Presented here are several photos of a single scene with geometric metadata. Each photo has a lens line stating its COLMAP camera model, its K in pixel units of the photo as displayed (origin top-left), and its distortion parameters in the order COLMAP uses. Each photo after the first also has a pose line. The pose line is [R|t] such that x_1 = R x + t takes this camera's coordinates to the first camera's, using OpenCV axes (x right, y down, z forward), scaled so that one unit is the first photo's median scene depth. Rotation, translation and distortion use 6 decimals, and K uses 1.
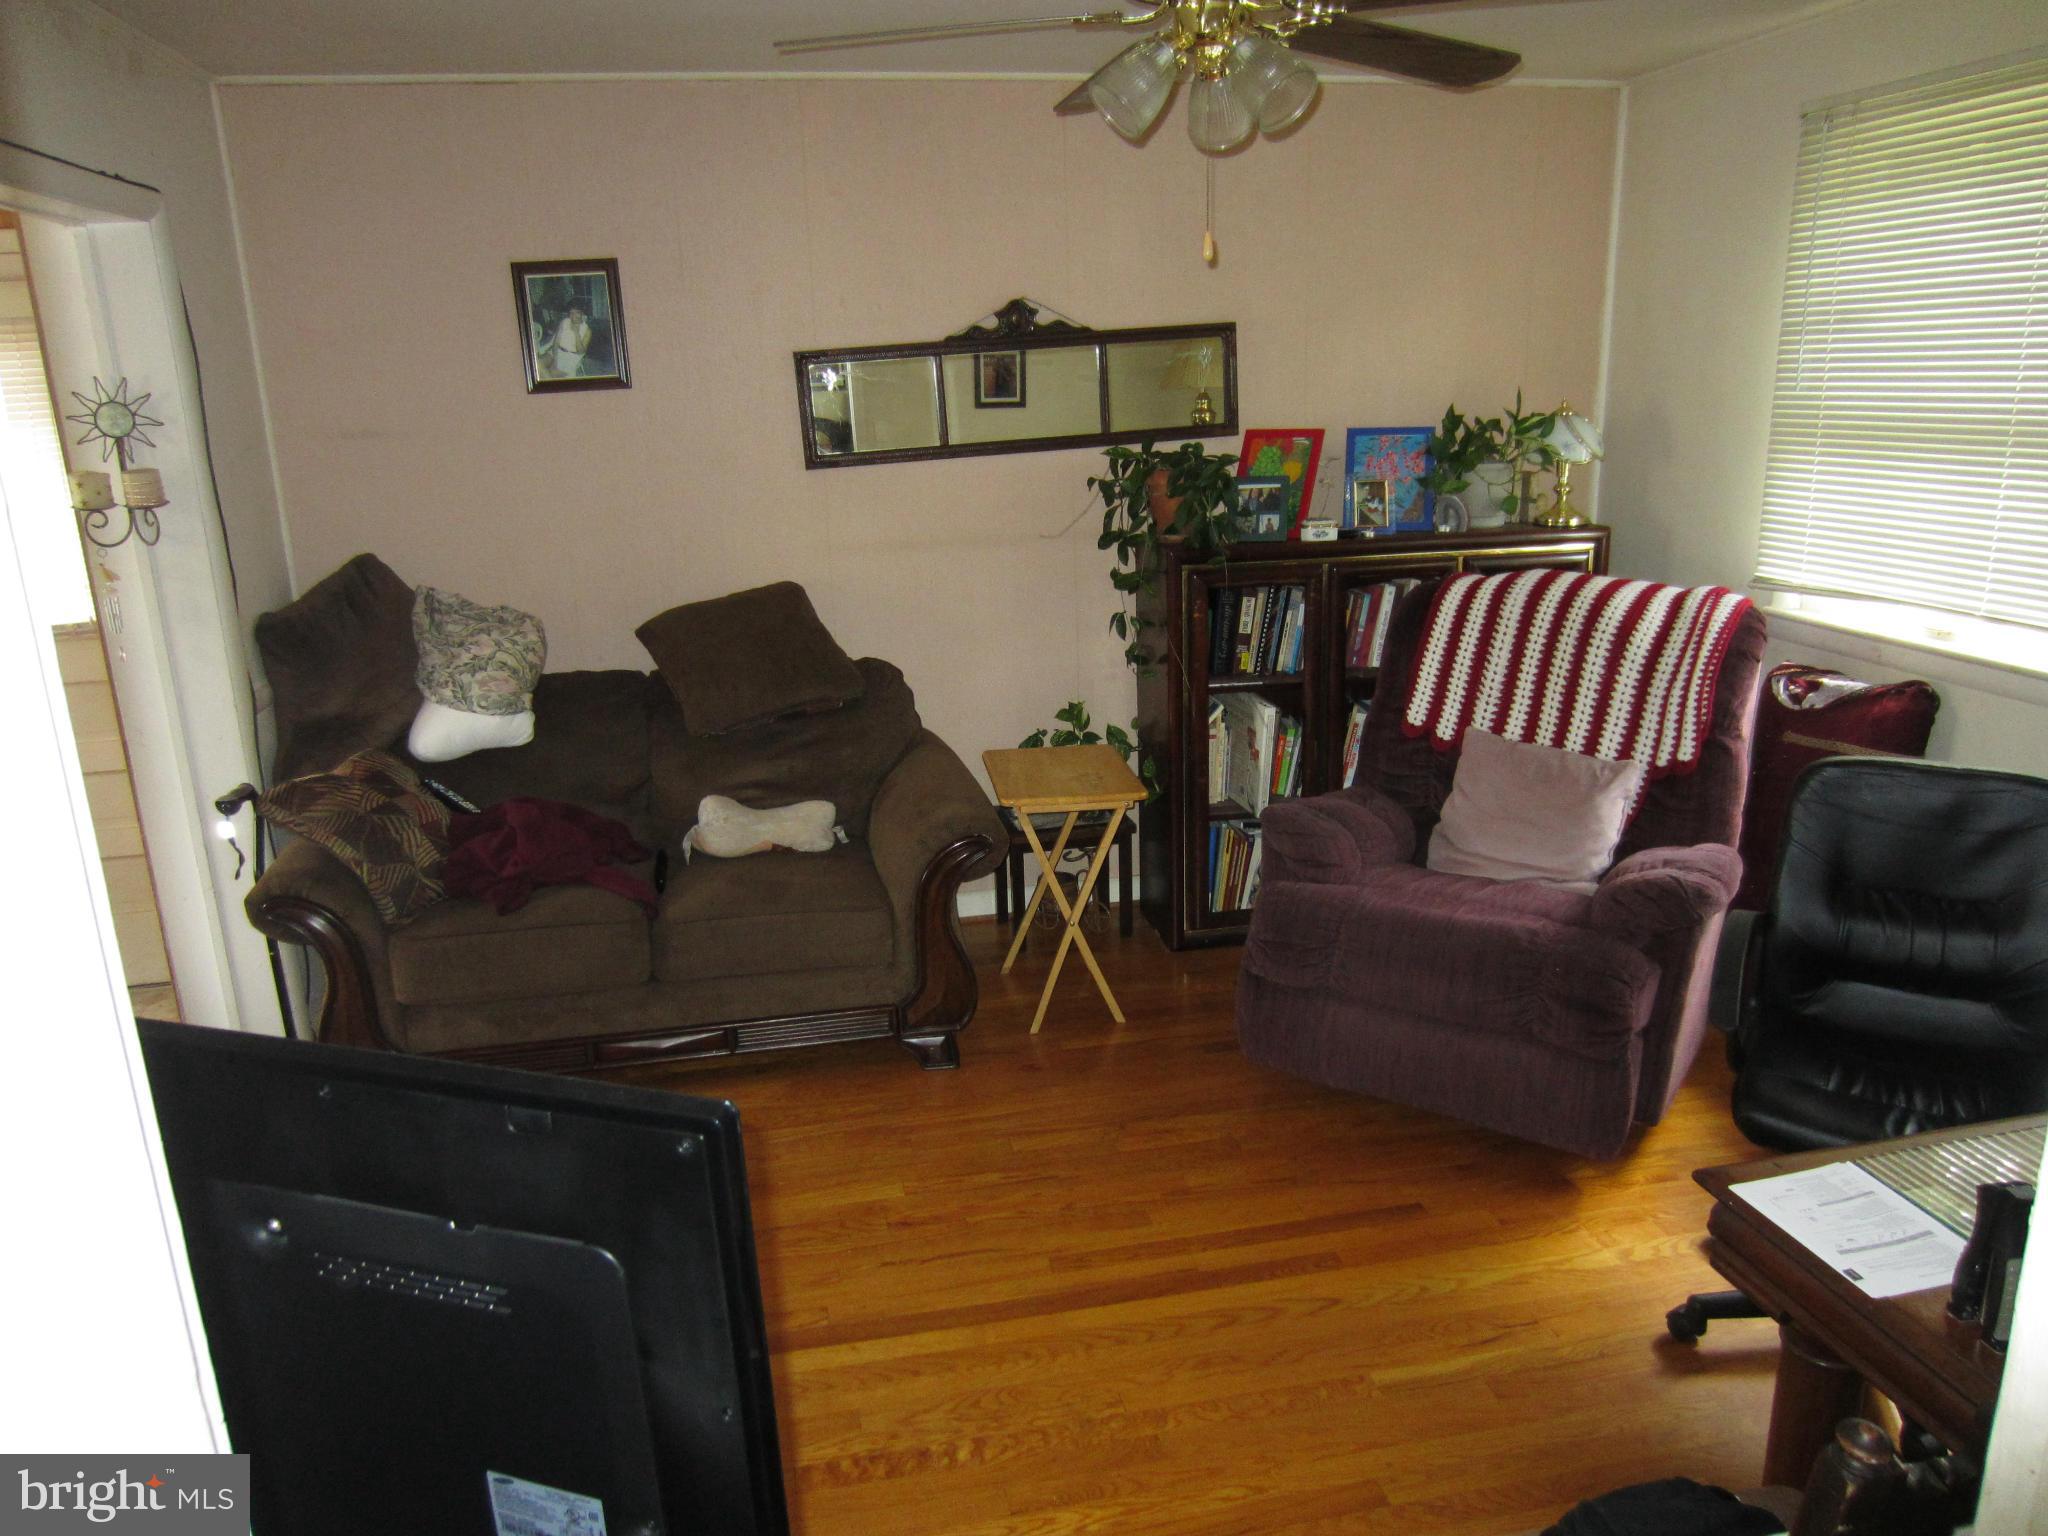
lens RADIAL K [[1454.4, 0, 1028.3], [0, 1454.4, 768.5], [0, 0, 1]] dist [-0.034205, 0.019881]
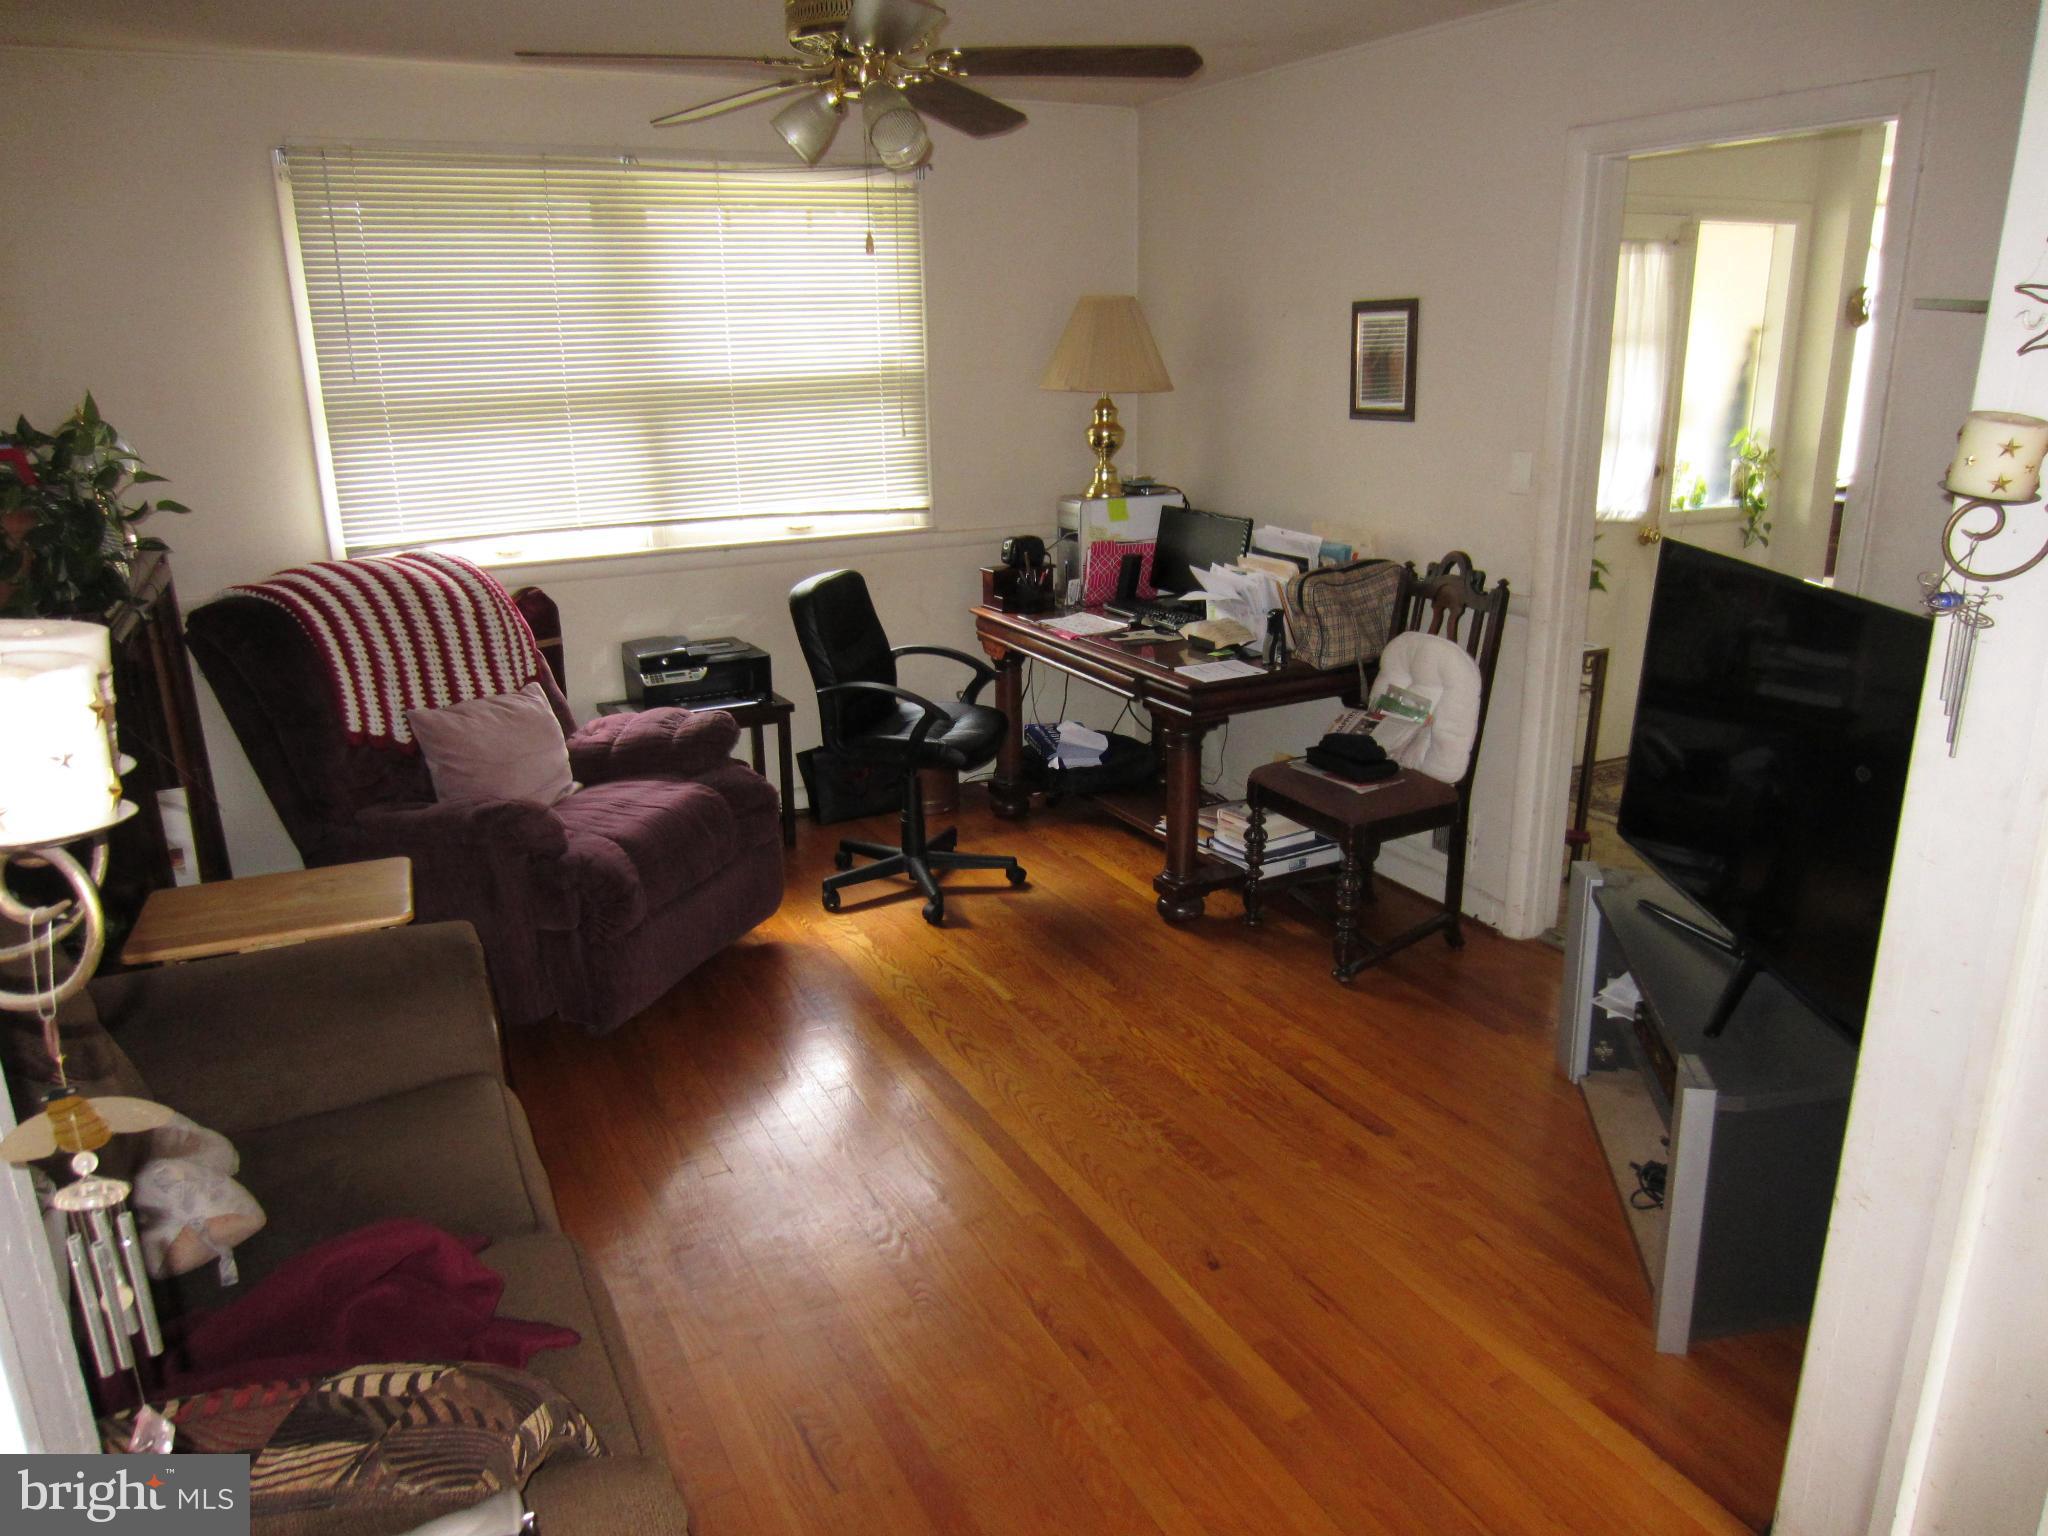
lens RADIAL K [[1454.4, 0, 1031.7], [0, 1454.4, 777.1], [0, 0, 1]] dist [-0.034205, 0.019881]
pose [[-0.251073, -0.249952, 0.935140, -0.827397], [0.288129, 0.902995, 0.318719, -0.197180], [-0.924091, 0.349462, -0.154700, 0.819162]]
